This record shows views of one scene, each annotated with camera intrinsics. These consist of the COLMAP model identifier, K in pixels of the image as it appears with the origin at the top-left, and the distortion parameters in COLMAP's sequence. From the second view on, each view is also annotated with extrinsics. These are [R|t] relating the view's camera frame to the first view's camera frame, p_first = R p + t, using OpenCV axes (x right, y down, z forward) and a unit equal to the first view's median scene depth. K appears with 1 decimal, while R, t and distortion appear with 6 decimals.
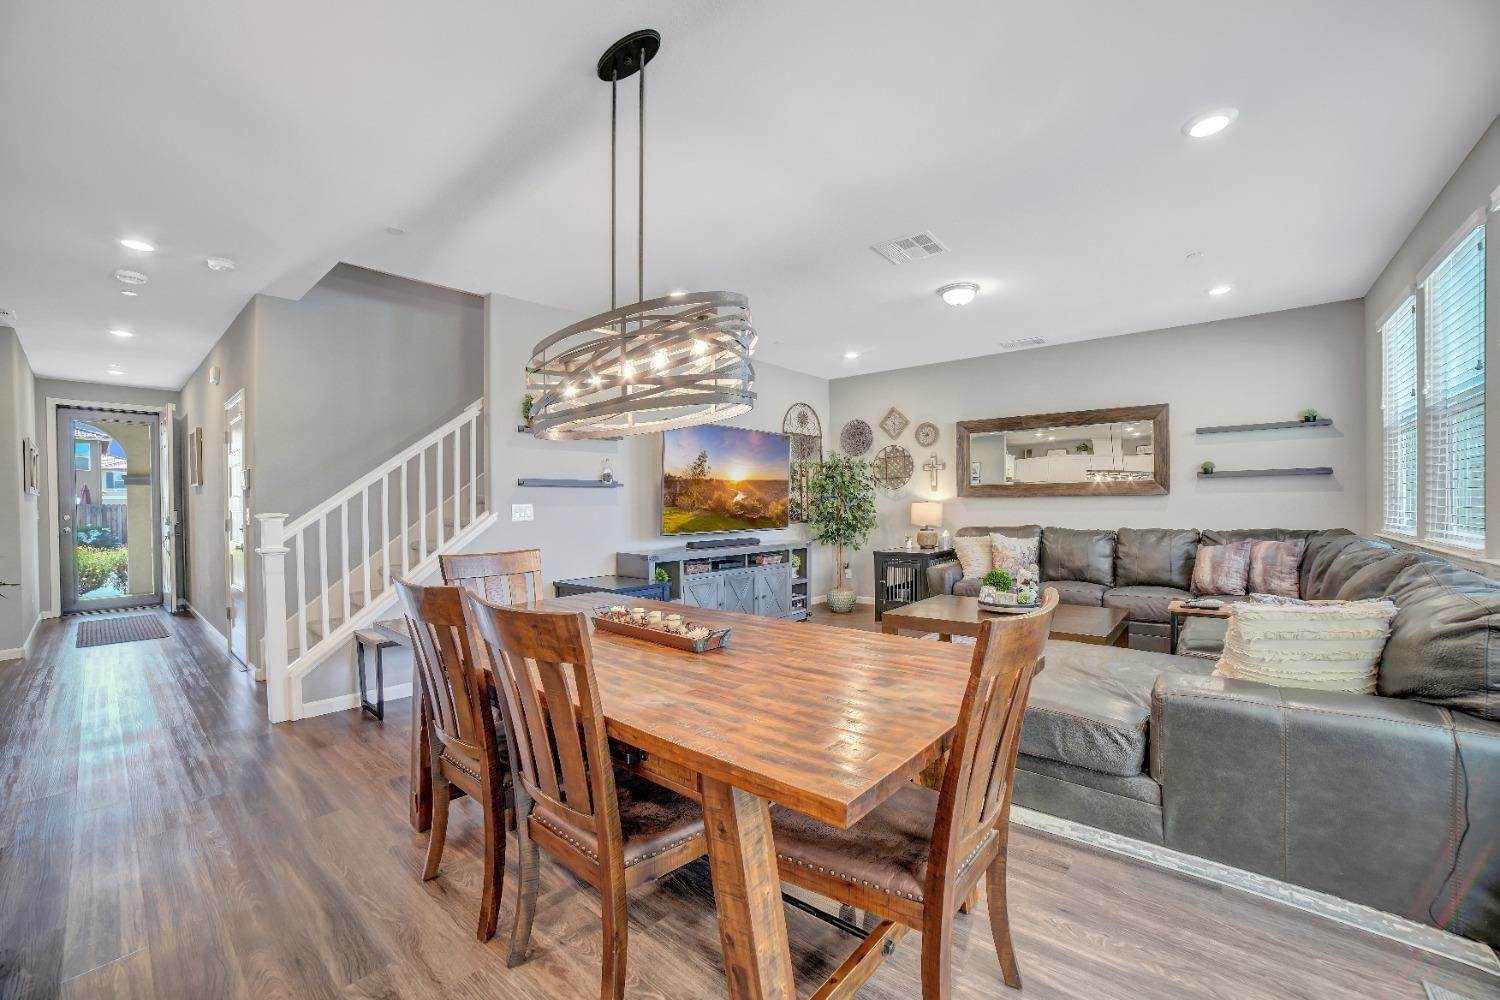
lens RADIAL K [[605.7, 0, 750.0], [0, 605.7, 500.0], [0, 0, 1]] dist [-0.114503, 0.040927]
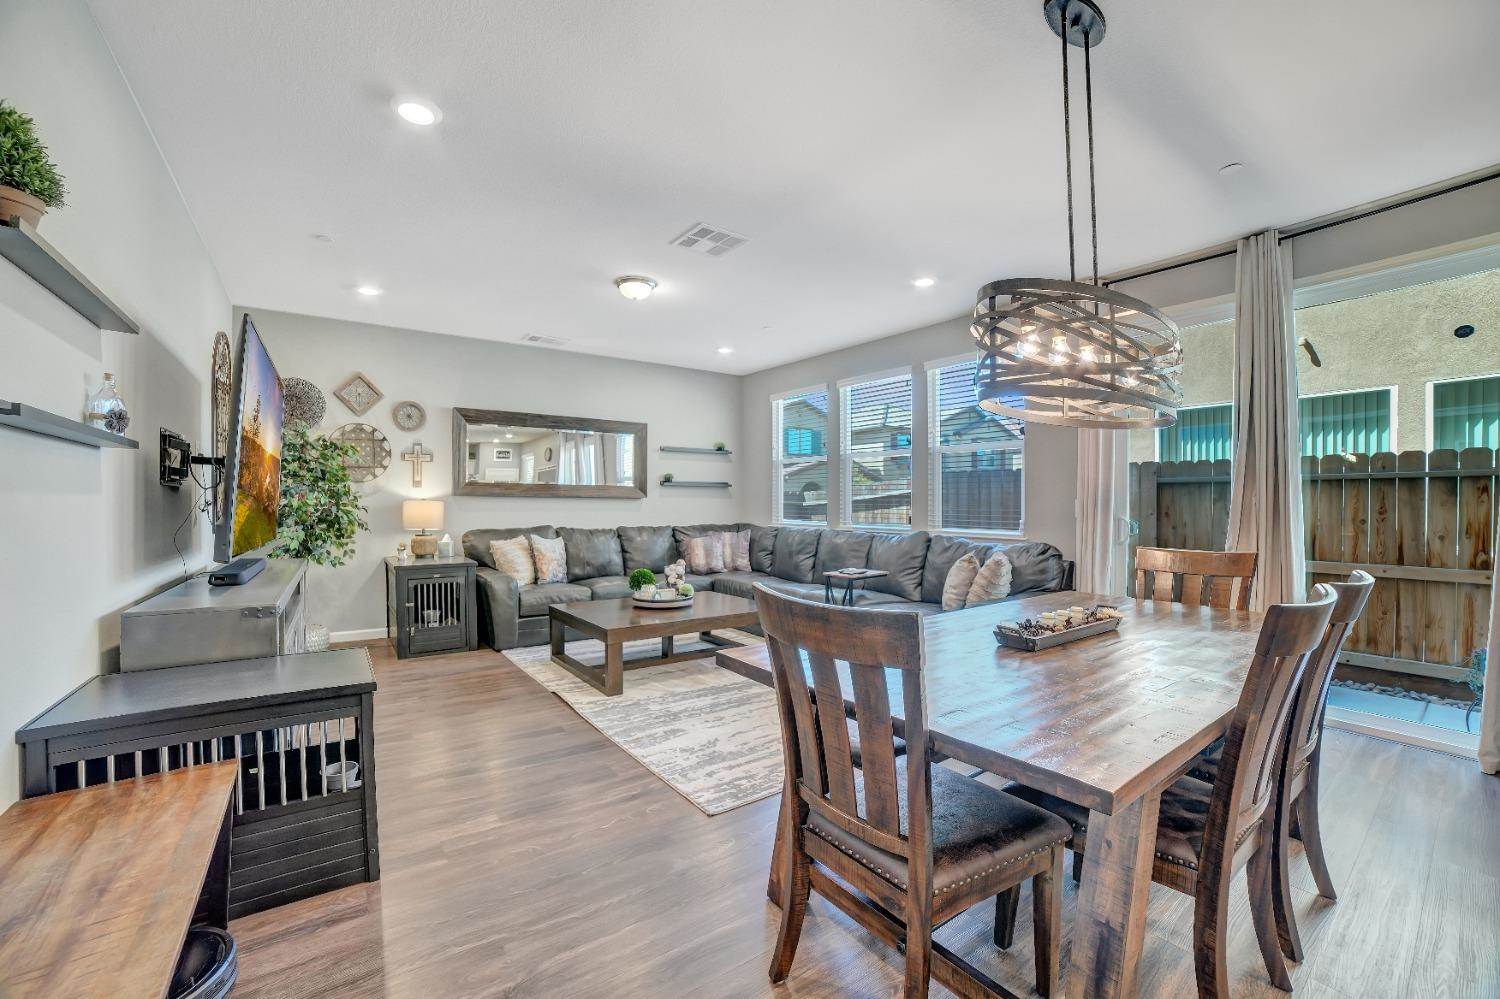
lens RADIAL K [[605.7, 0, 750.0], [0, 605.7, 499.5], [0, 0, 1]] dist [-0.114503, 0.040927]
pose [[0.229283, 0.019057, 0.973173, -0.463467], [-0.014246, 0.999767, -0.016221, 0.011121], [-0.973256, -0.010145, 0.229501, 0.488723]]
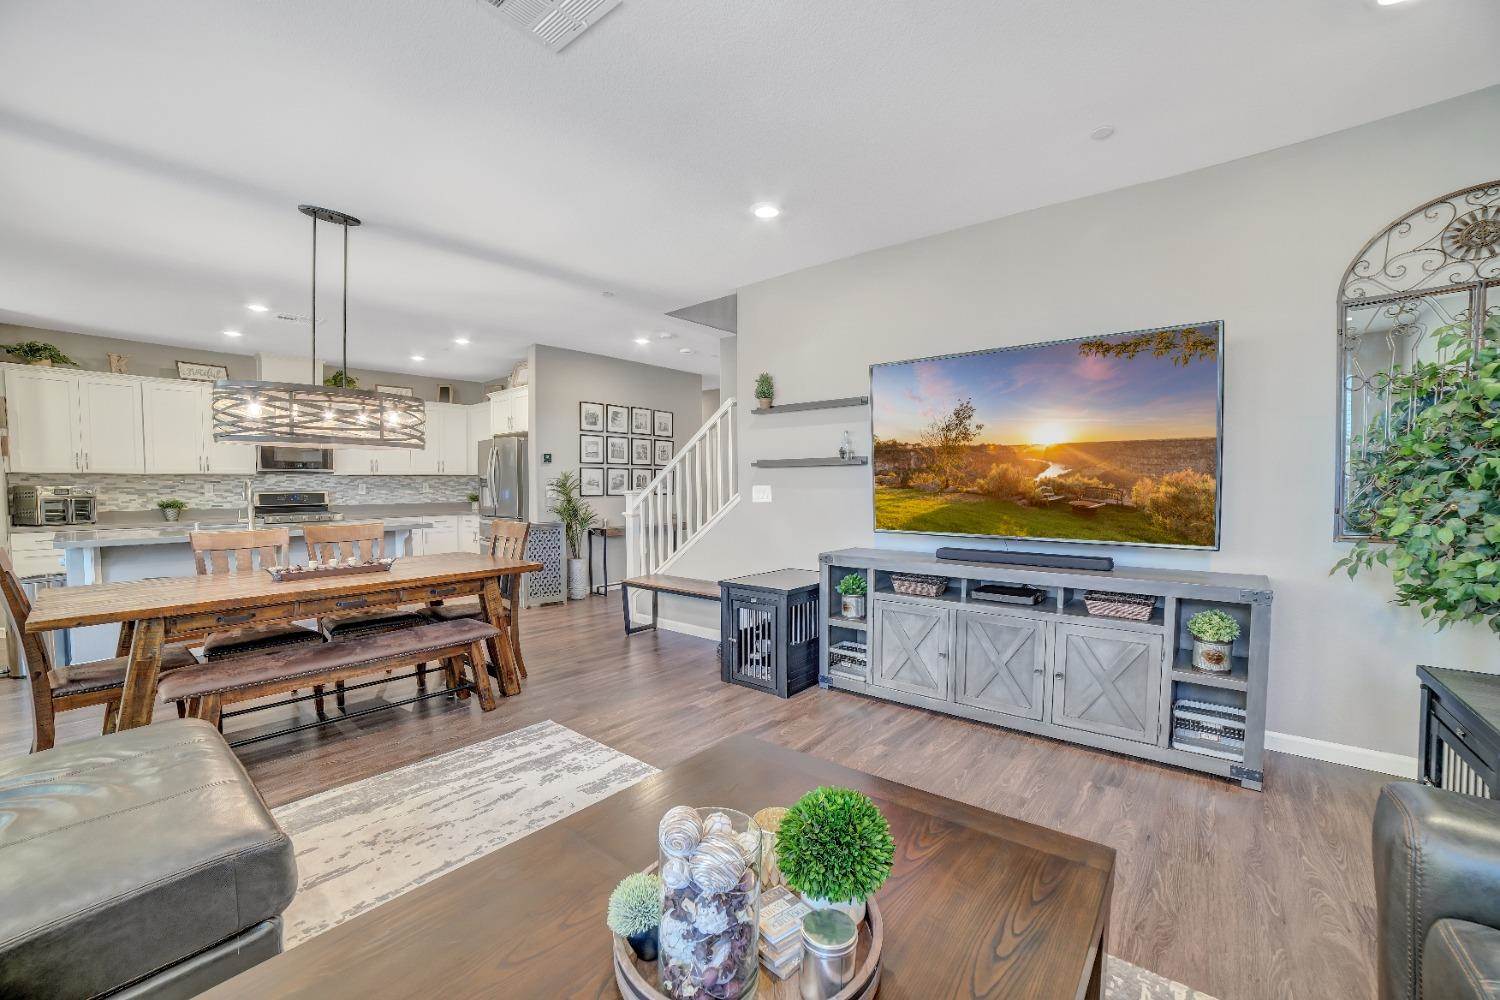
lens RADIAL K [[610.9, 0, 718.7], [0, 610.9, 502.8], [0, 0, 1]] dist [-0.073950, 0.037562]
pose [[-0.026062, 0.041127, -0.998814, 0.555808], [0.016305, 0.999038, 0.040711, -0.004649], [0.999527, -0.015225, -0.026708, 0.806660]]
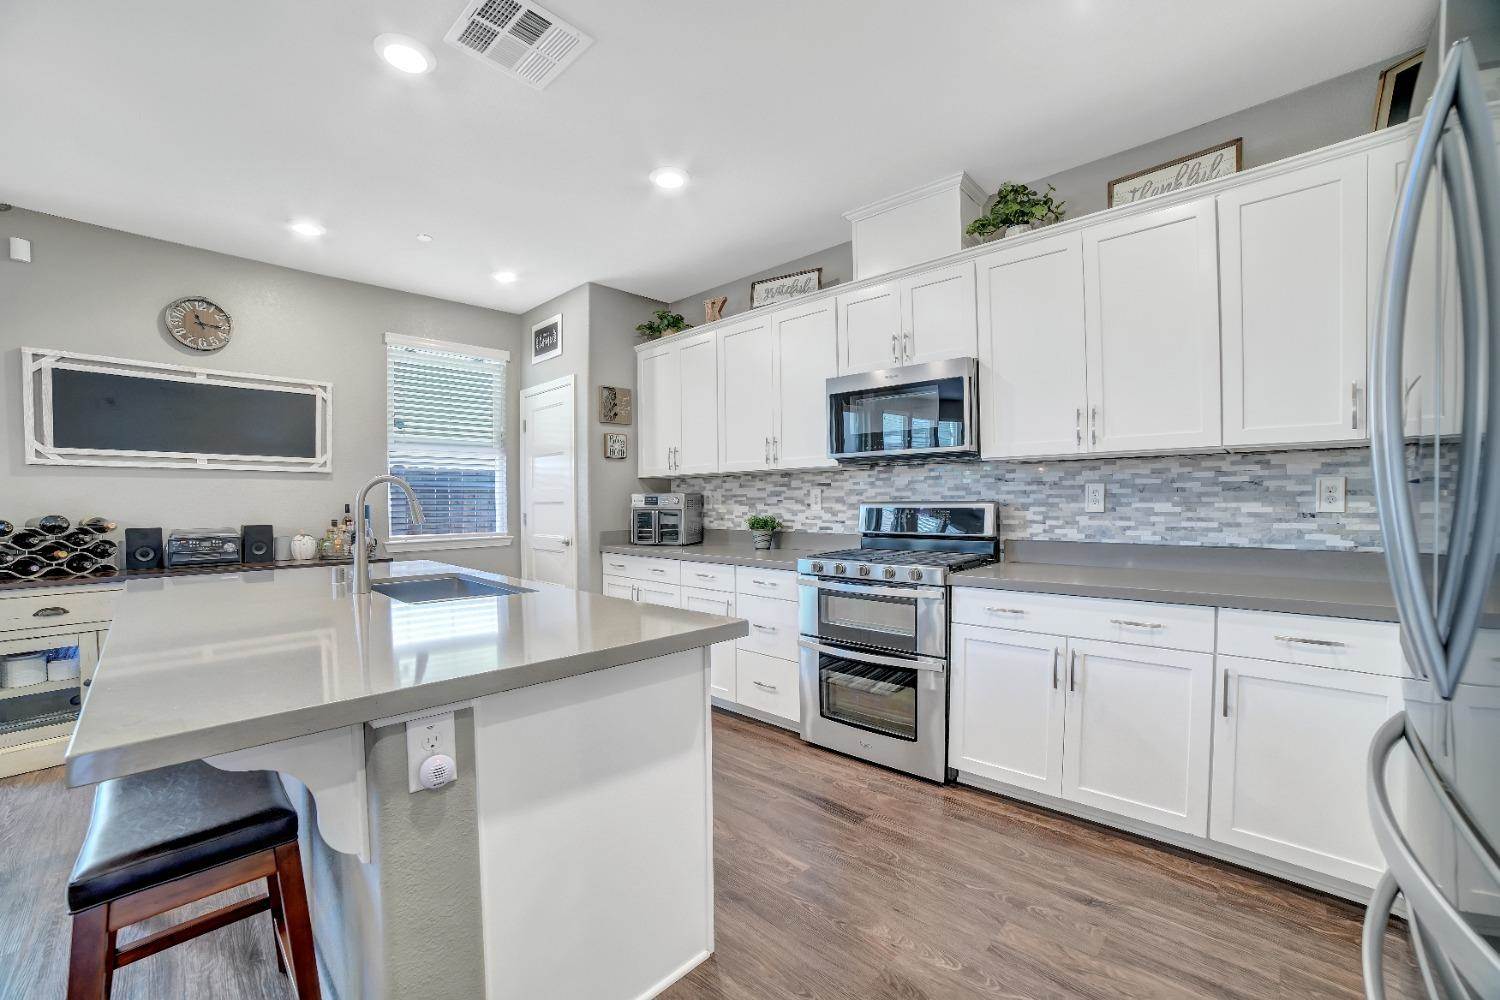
lens RADIAL K [[616.0, 0, 742.6], [0, 616.0, 511.5], [0, 0, 1]] dist [-0.111926, 0.043269]
pose [[-0.998162, 0.018061, 0.057843, -0.629649], [0.018516, 0.999802, 0.007346, 0.009668], [-0.057699, 0.008404, -0.998299, 0.415310]]
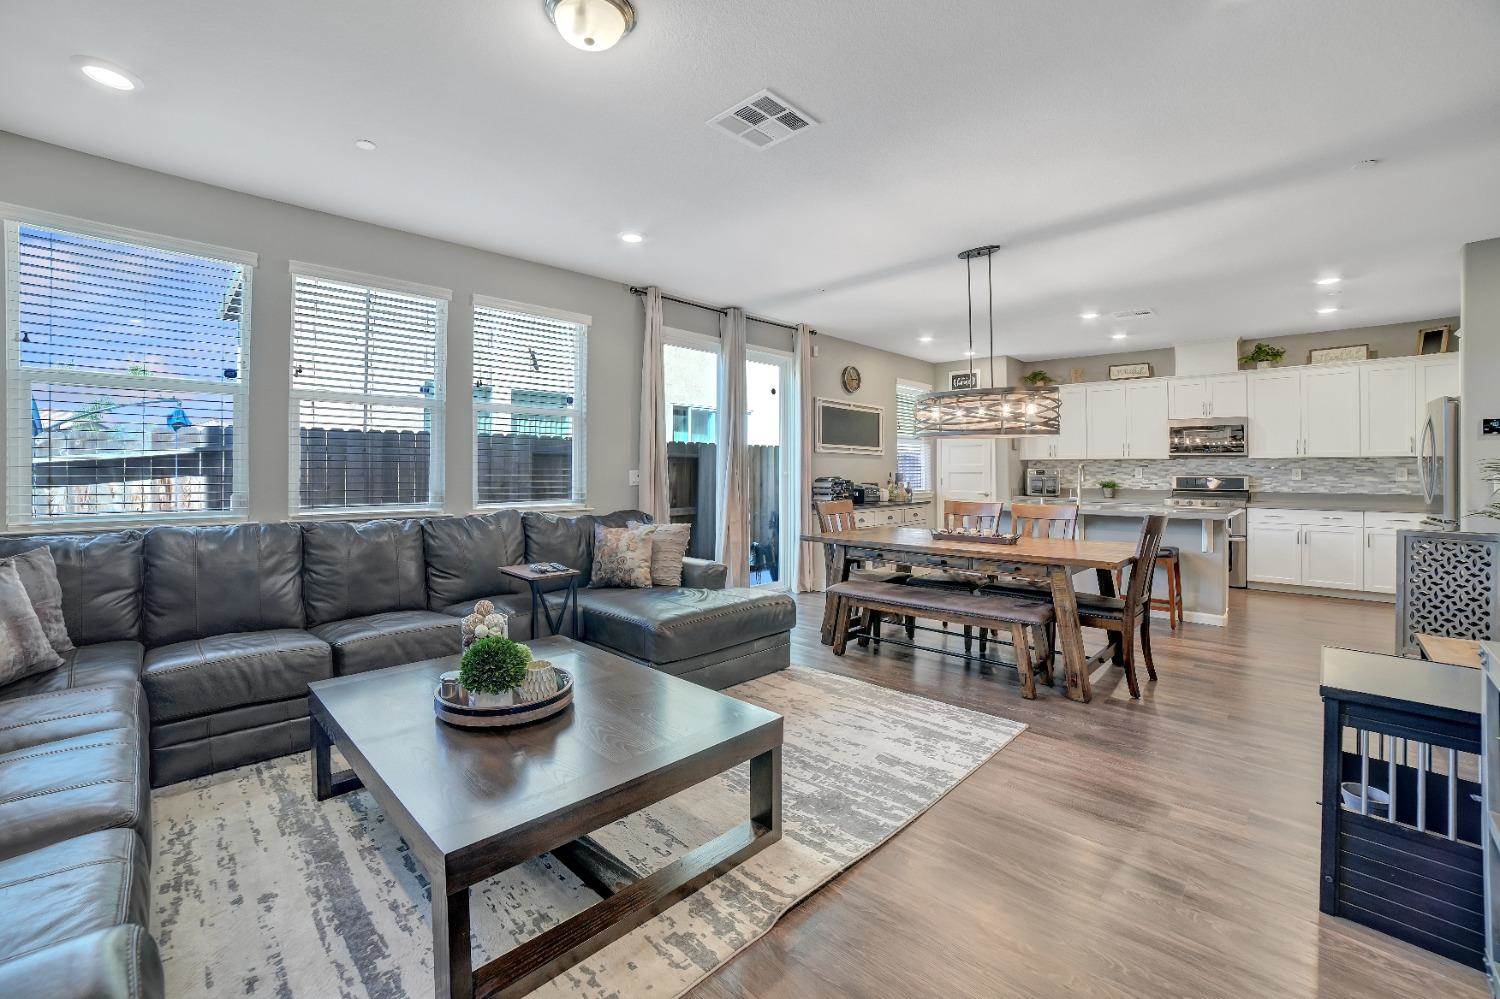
lens RADIAL K [[621.8, 0, 757.4], [0, 621.8, 468.7], [0, 0, 1]] dist [-0.088113, 0.035647]
pose [[-0.998909, 0.006933, 0.046182, 0.182828], [0.006328, 0.999892, -0.013244, 0.004725], [-0.046269, -0.012937, -0.998845, 1.192111]]
